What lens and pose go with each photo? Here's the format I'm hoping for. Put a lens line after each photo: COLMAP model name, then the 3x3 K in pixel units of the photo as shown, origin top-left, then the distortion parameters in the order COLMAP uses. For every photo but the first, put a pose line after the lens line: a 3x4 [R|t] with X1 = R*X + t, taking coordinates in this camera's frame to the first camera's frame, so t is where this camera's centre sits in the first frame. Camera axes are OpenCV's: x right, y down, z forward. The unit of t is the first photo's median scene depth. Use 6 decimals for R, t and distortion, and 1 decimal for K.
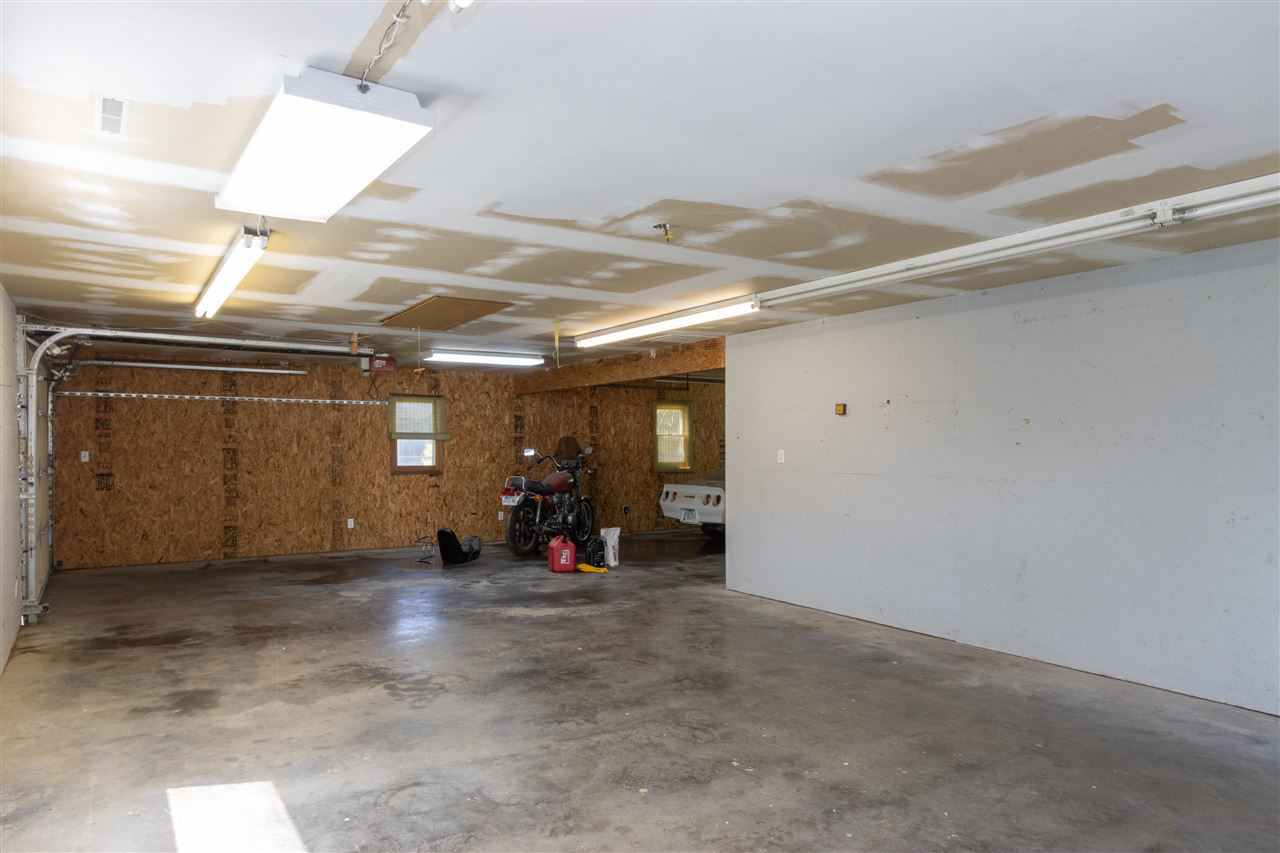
lens RADIAL K [[821.1, 0, 639.6], [0, 821.1, 466.5], [0, 0, 1]] dist [0.006293, -0.000207]
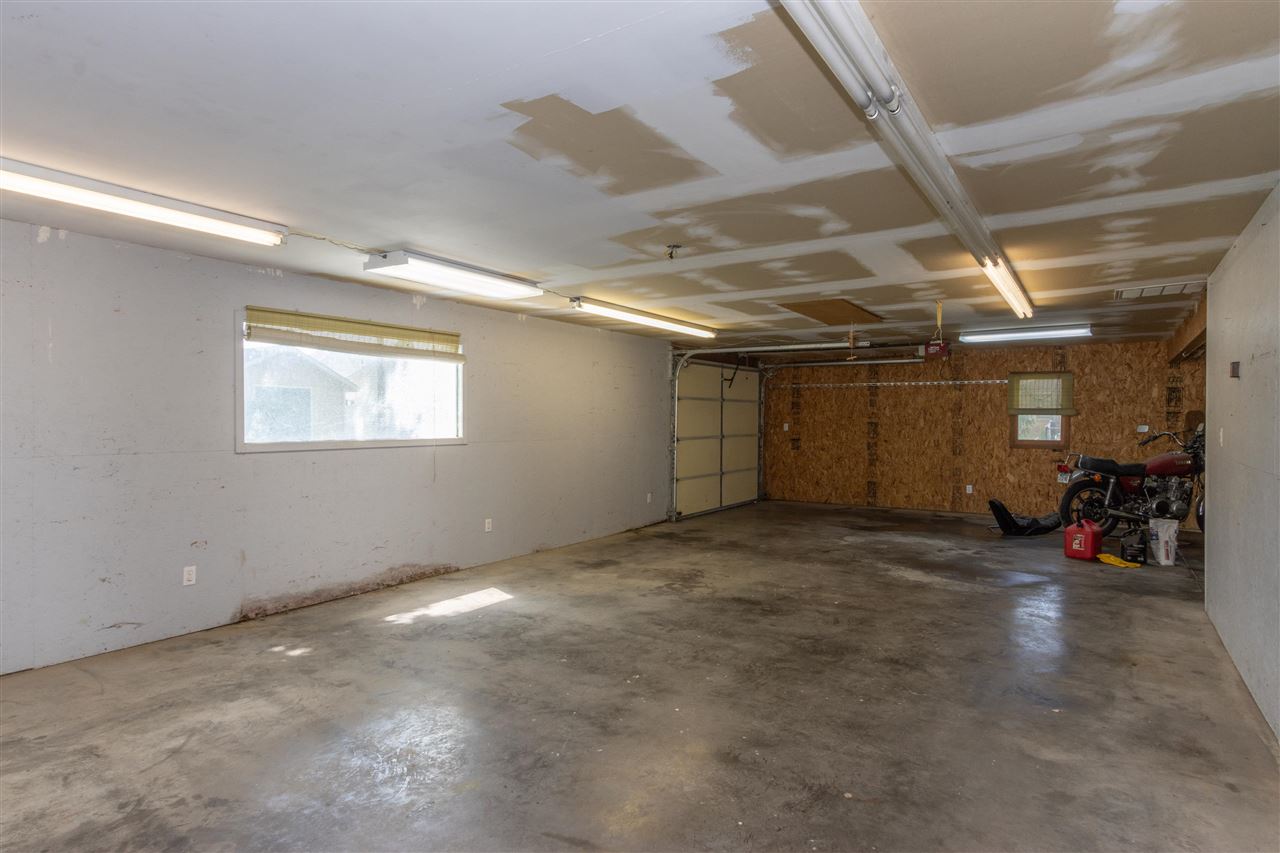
lens RADIAL K [[712.4, 0, 640.0], [0, 712.4, 426.5], [0, 0, 1]] dist [0.008232, 0.001054]
pose [[0.412007, 0.011330, -0.911110, 0.608400], [-0.026683, 0.999644, 0.000365, -0.009221], [0.910790, 0.024161, 0.412162, 0.305929]]
